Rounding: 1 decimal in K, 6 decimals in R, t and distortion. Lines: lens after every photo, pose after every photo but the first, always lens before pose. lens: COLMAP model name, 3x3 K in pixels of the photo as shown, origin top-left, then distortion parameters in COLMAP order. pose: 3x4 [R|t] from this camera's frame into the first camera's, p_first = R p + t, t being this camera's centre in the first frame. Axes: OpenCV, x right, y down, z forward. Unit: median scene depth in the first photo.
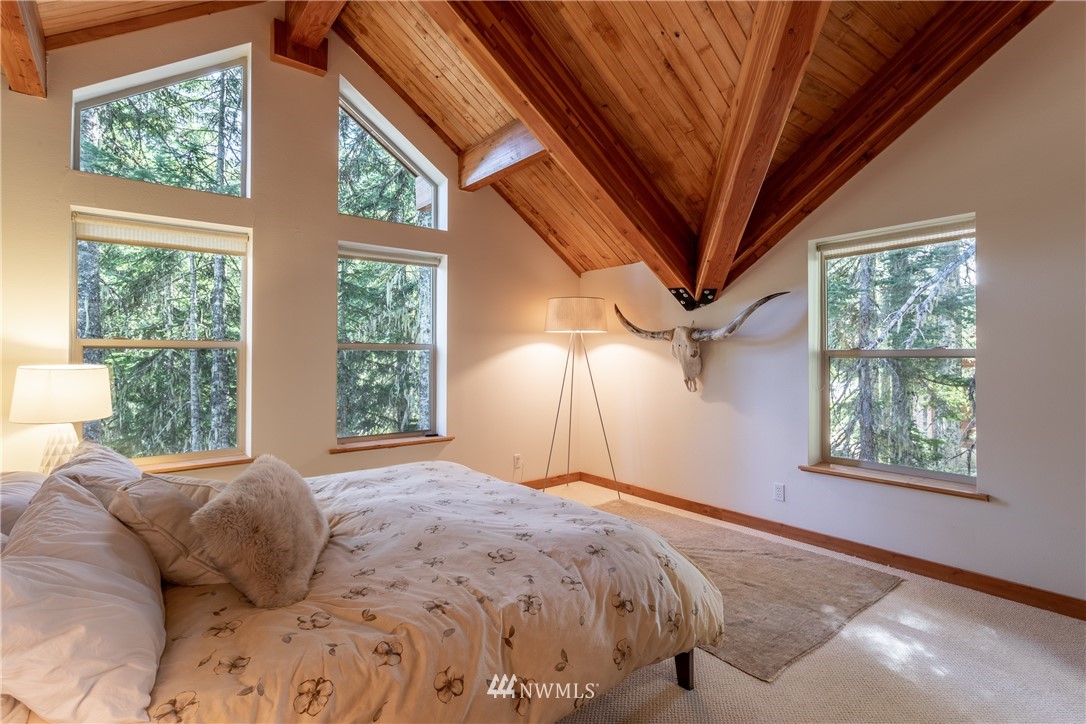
lens RADIAL K [[531.6, 0, 543.2], [0, 531.6, 357.5], [0, 0, 1]] dist [-0.012196, 0.001050]
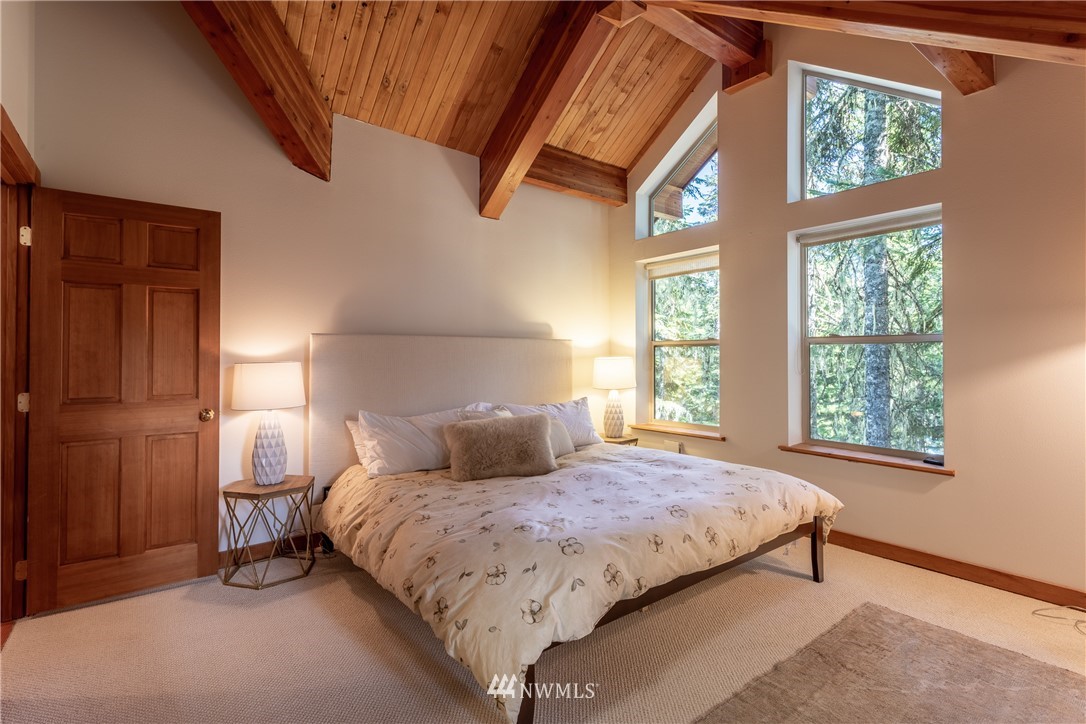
lens RADIAL K [[531.6, 0, 543.6], [0, 531.6, 357.0], [0, 0, 1]] dist [-0.012196, 0.001050]
pose [[-0.050252, 0.003535, -0.998730, 0.521953], [-0.001871, 0.999992, 0.003633, 0.004166], [0.998735, 0.002052, -0.050245, 0.519360]]
